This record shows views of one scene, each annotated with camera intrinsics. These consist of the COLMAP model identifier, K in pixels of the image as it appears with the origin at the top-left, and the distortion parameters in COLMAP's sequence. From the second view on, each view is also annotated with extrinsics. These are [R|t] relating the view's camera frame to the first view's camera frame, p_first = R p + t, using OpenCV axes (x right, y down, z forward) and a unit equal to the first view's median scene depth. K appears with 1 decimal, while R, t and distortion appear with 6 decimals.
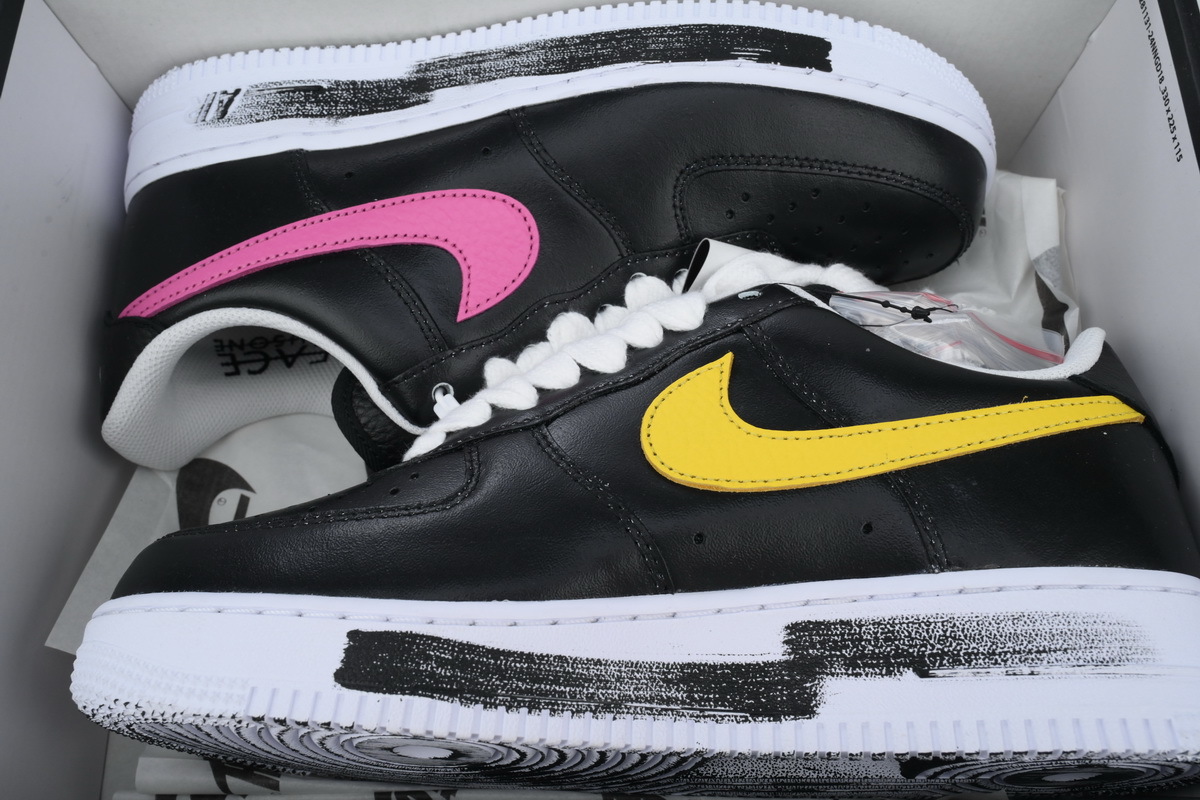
lens RADIAL K [[1025.2, 0, 600.0], [0, 1025.2, 399.0], [0, 0, 1]] dist [-0.004910, -0.000714]
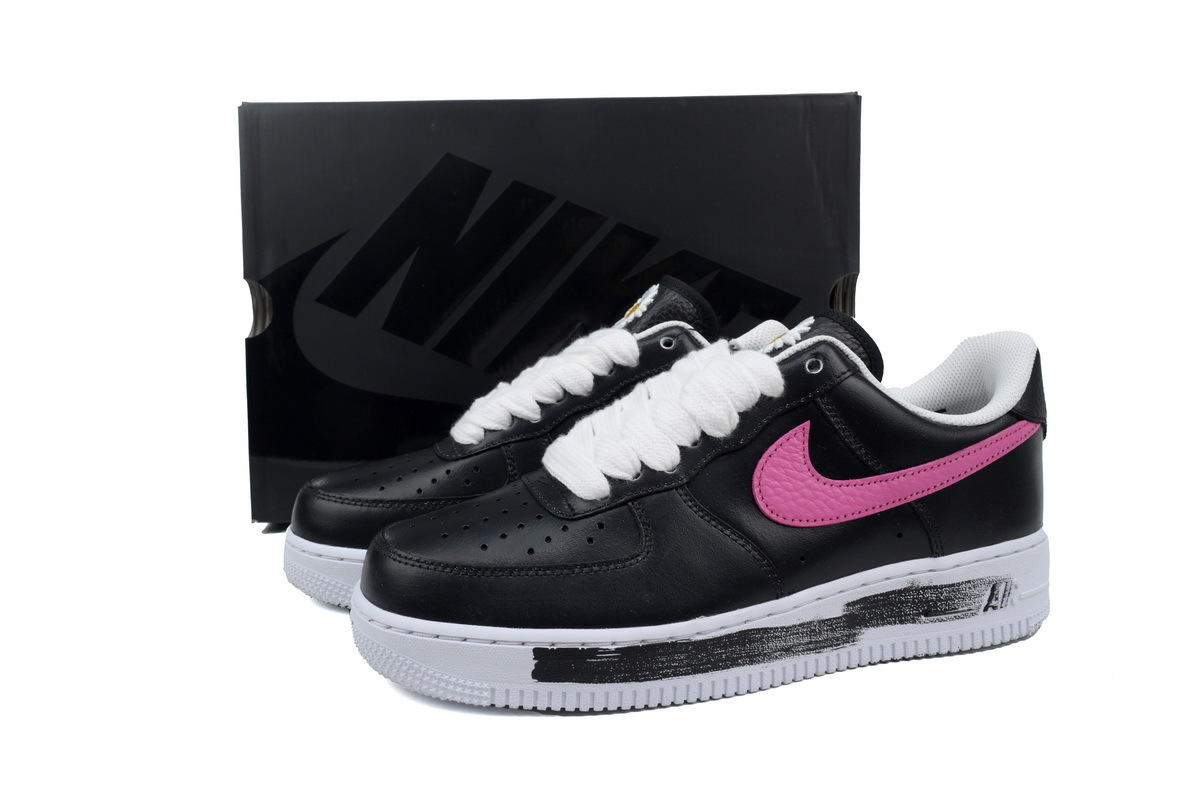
lens RADIAL K [[1025.2, 0, 599.8], [0, 1025.2, 398.8], [0, 0, 1]] dist [-0.004910, -0.000714]
pose [[-0.984262, 0.051335, -0.169093, 0.322718], [-0.090218, -0.968752, 0.231041, -0.308546], [-0.151949, 0.242661, 0.958137, -0.202461]]
